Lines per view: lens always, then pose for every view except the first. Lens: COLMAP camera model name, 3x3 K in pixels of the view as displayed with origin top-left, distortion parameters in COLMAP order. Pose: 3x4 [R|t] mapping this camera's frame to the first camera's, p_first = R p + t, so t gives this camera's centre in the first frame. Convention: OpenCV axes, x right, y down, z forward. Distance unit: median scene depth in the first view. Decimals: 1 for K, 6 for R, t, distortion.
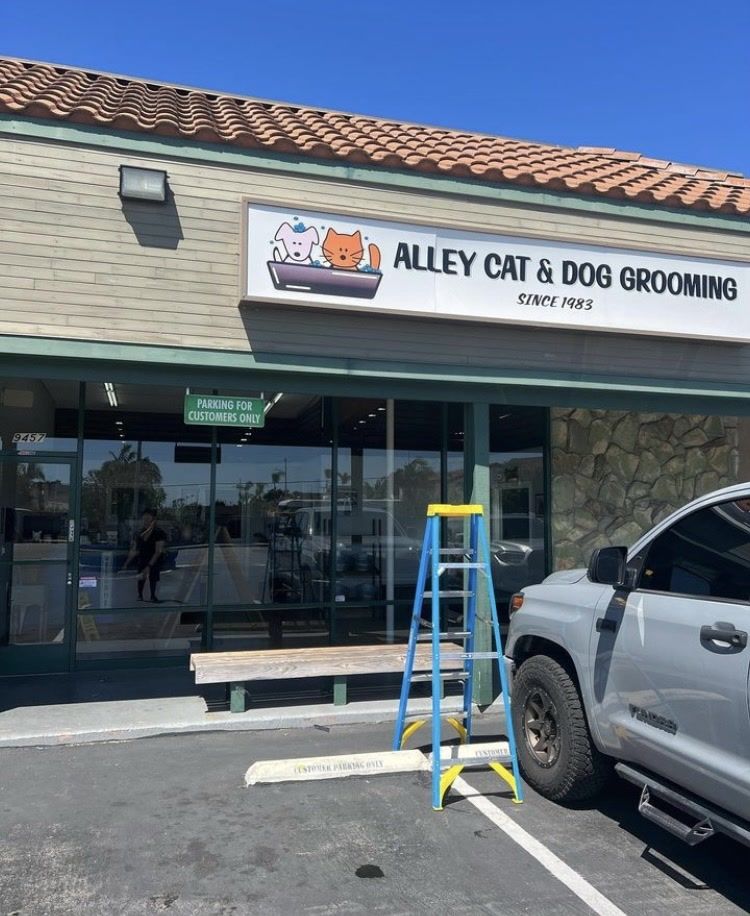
lens RADIAL K [[773.1, 0, 381.4], [0, 773.1, 459.4], [0, 0, 1]] dist [0.051904, -0.068560]
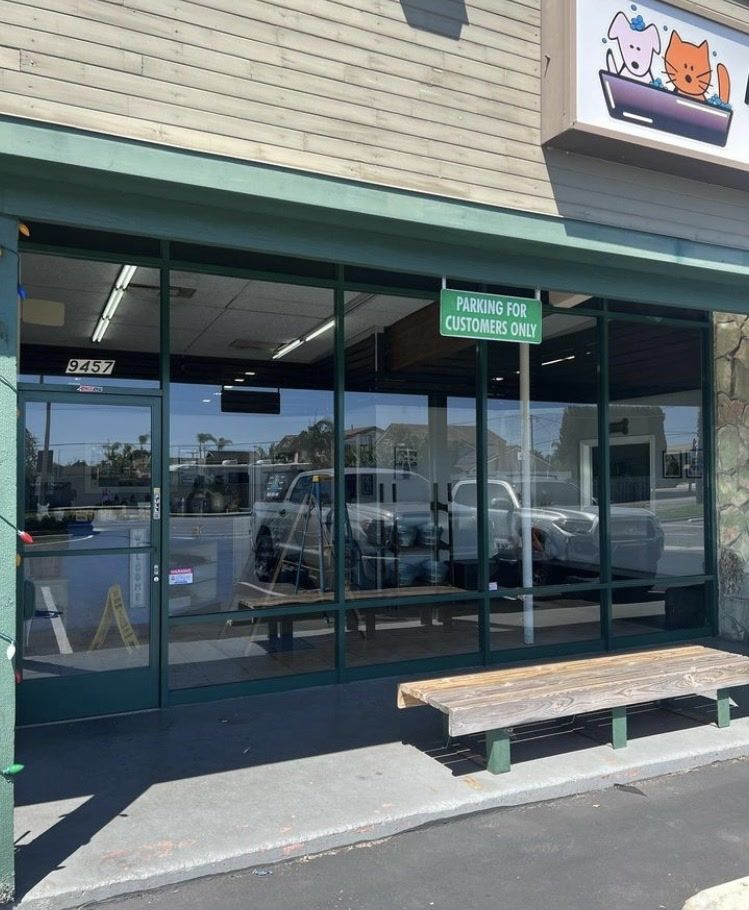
lens RADIAL K [[768.0, 0, 373.1], [0, 768.0, 458.7], [0, 0, 1]] dist [0.051904, -0.068560]
pose [[0.987271, -0.006134, 0.158930, -0.409597], [-0.001252, 0.998925, 0.046334, 0.026157], [-0.159043, -0.045943, 0.986202, 0.385524]]
